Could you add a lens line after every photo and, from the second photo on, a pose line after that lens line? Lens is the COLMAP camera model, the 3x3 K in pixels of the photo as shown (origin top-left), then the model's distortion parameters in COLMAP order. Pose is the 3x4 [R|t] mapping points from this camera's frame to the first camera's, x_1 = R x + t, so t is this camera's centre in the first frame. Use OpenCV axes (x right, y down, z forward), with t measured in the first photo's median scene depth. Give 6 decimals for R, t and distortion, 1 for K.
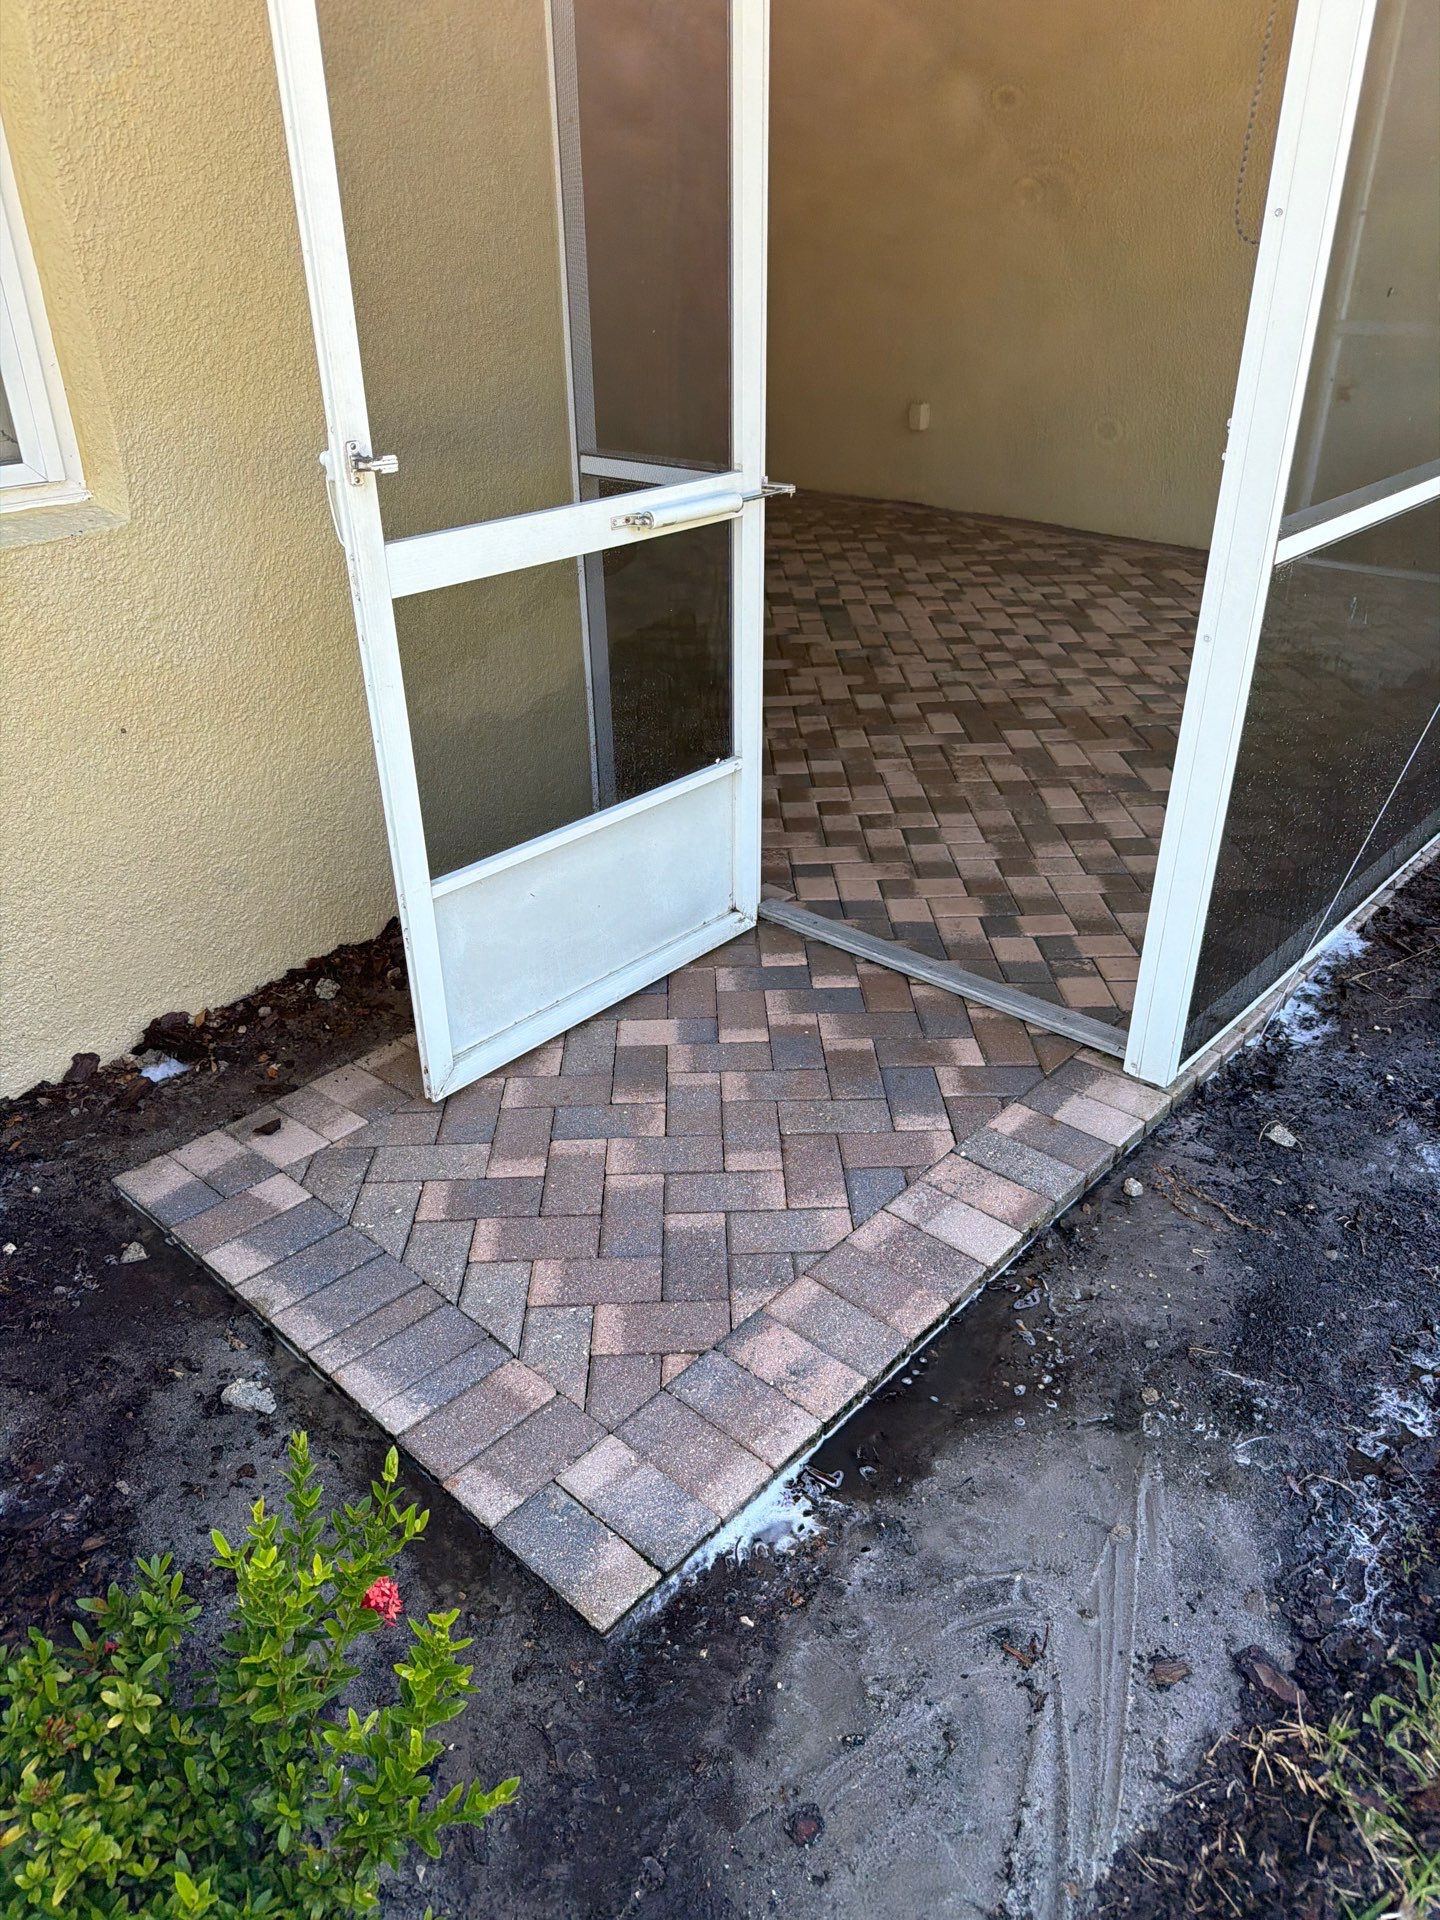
lens RADIAL K [[1349.5, 0, 716.1], [0, 1349.5, 963.8], [0, 0, 1]] dist [0.006712, -0.019713]
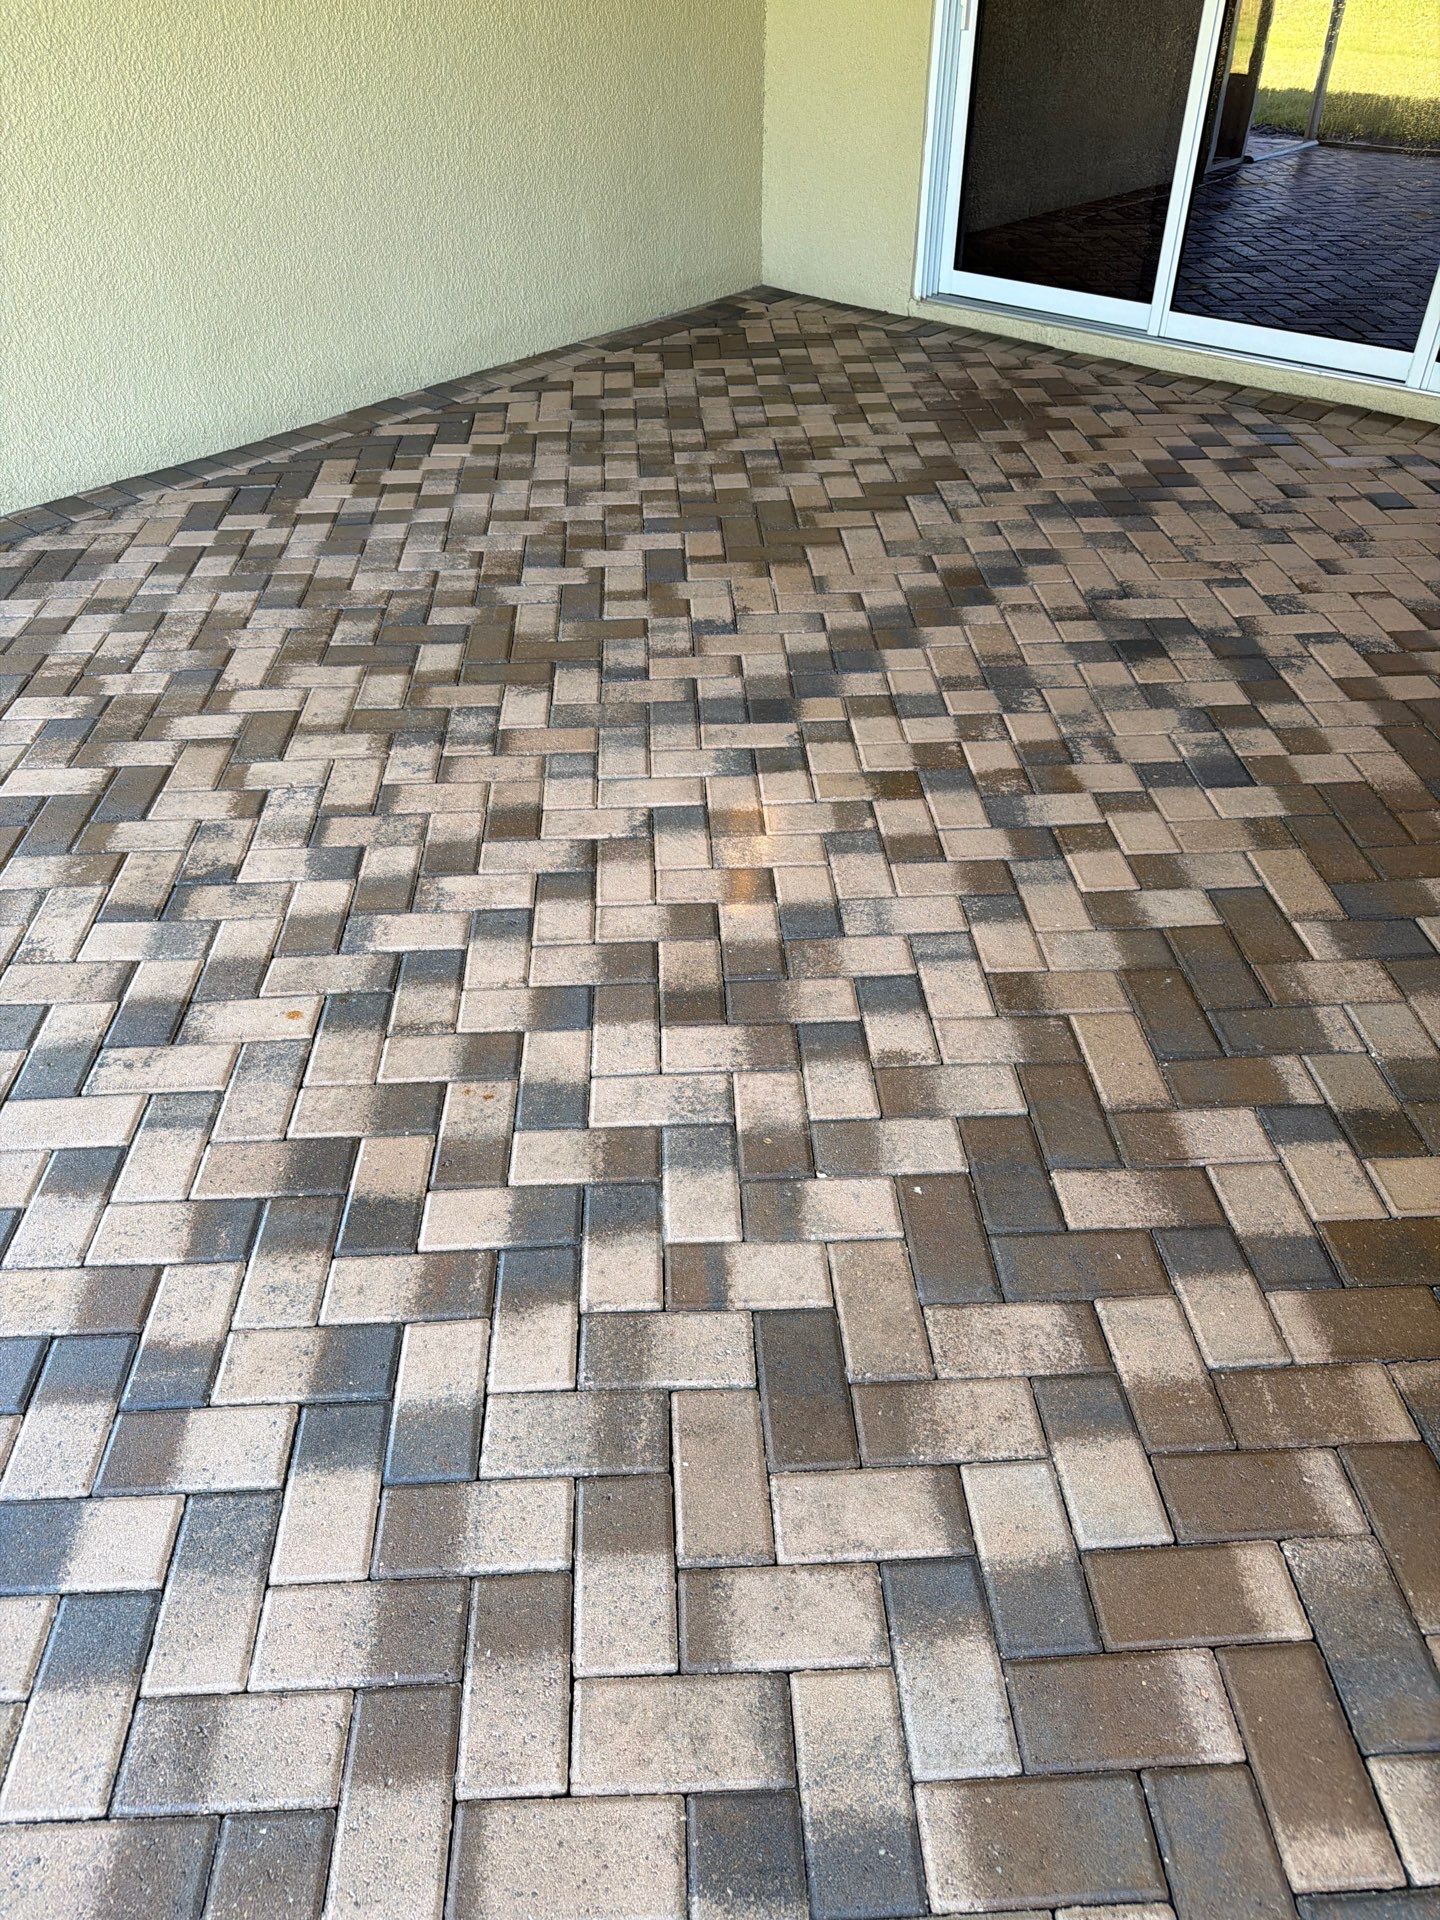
lens RADIAL K [[1357.2, 0, 717.0], [0, 1357.2, 953.3], [0, 0, 1]] dist [0.149810, -0.335347]
pose [[0.013850, 0.627708, -0.778326, 0.654892], [-0.484235, 0.685243, 0.544021, -0.565422], [0.874828, 0.369358, 0.313449, 1.026955]]
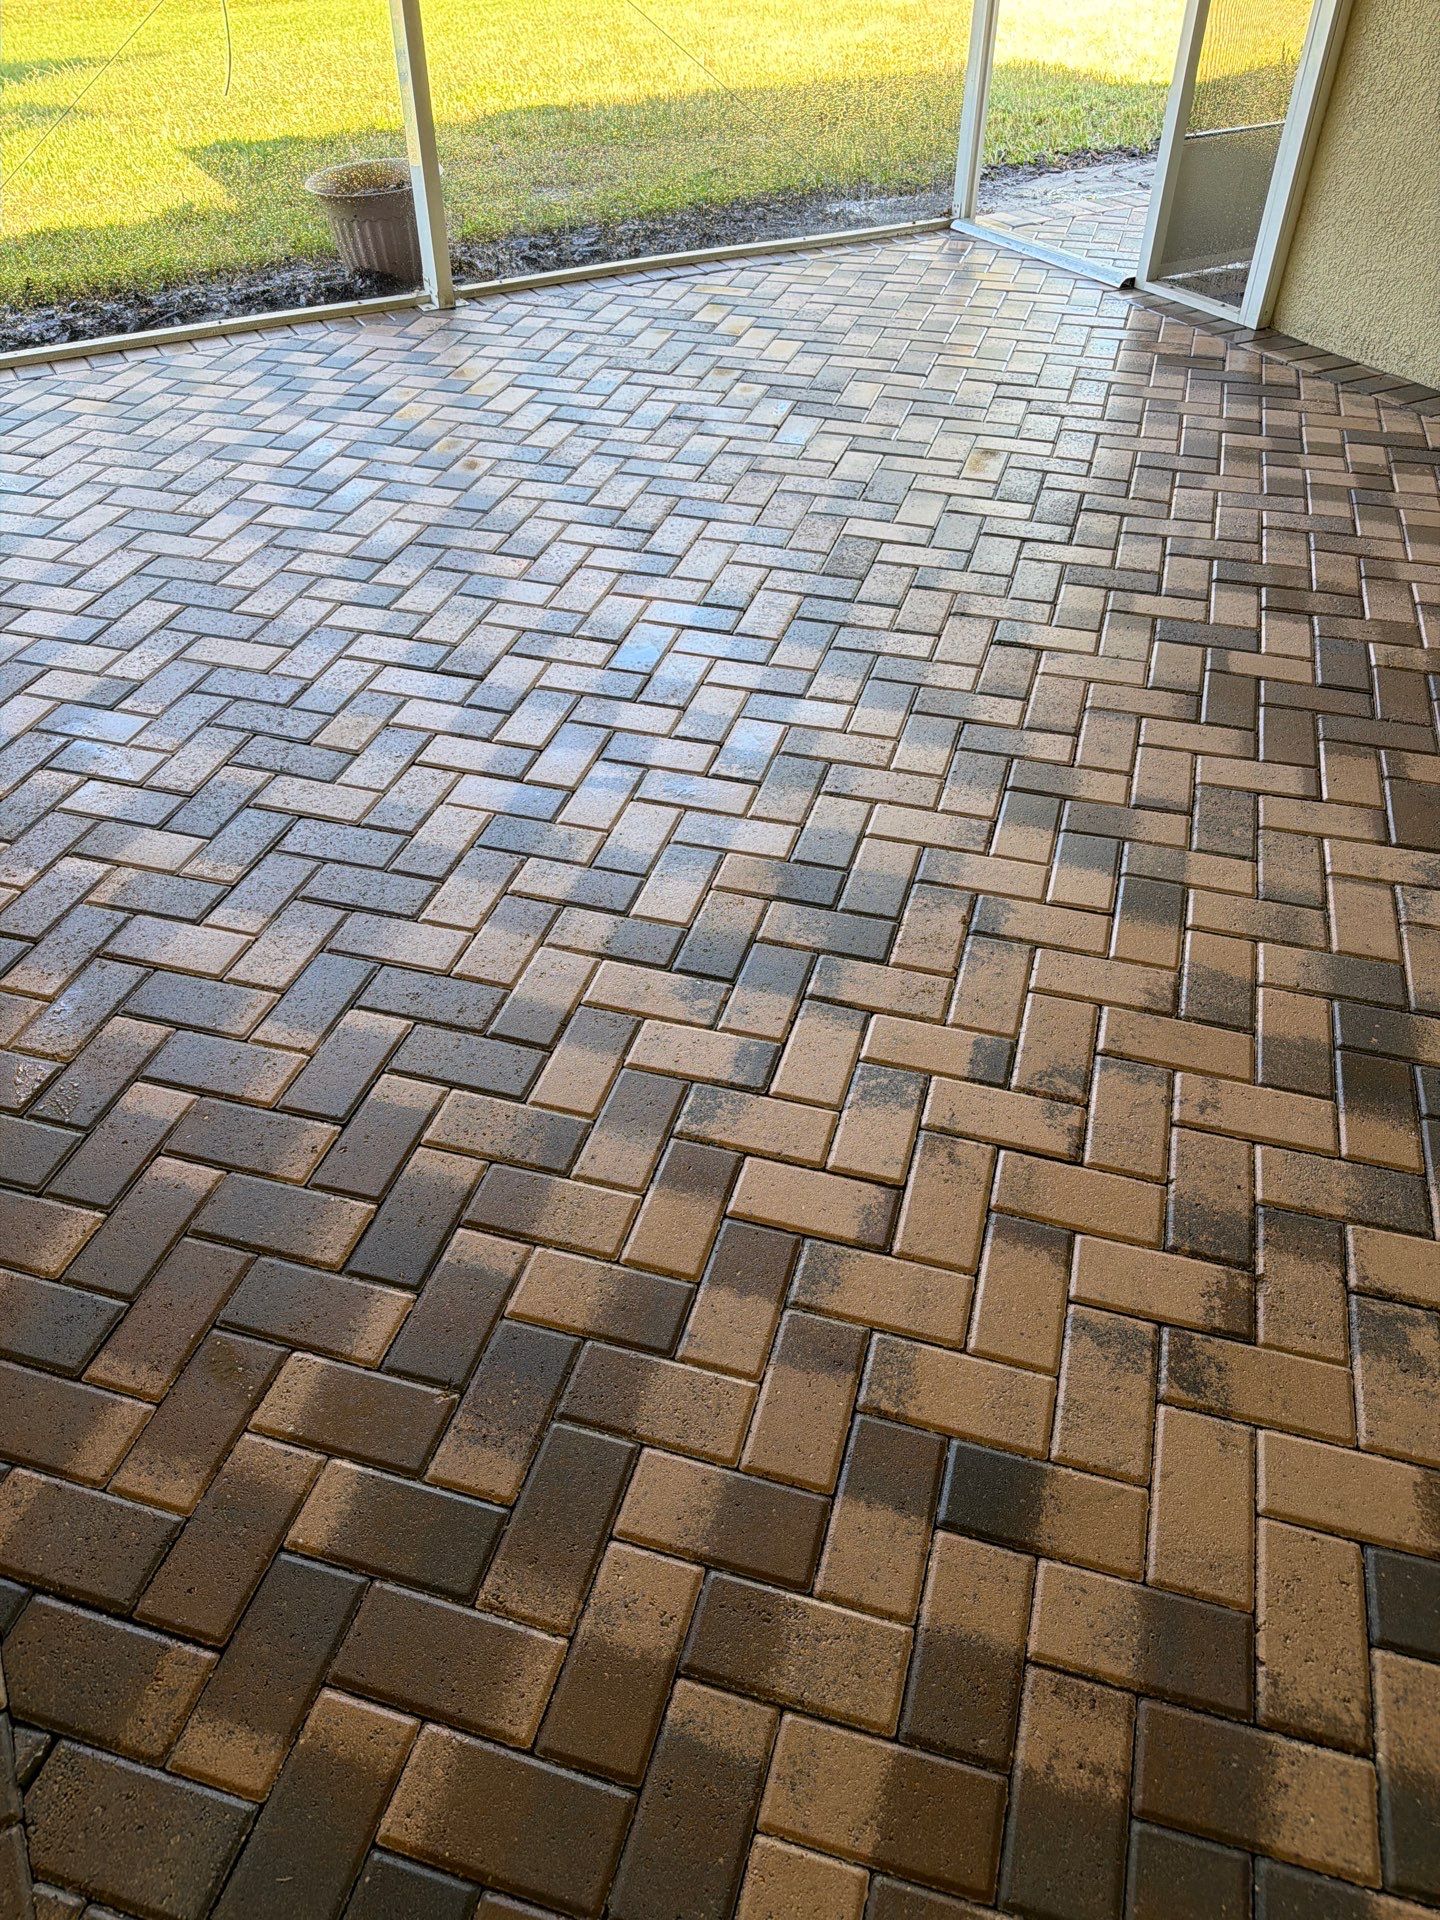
lens RADIAL K [[1340.0, 0, 718.2], [0, 1340.0, 957.5], [0, 0, 1]] dist [0.005936, -0.001375]
pose [[-0.946605, -0.199148, 0.253533, -0.038607], [0.175099, 0.342728, 0.922972, -0.831858], [-0.270701, 0.918084, -0.289558, 1.524833]]
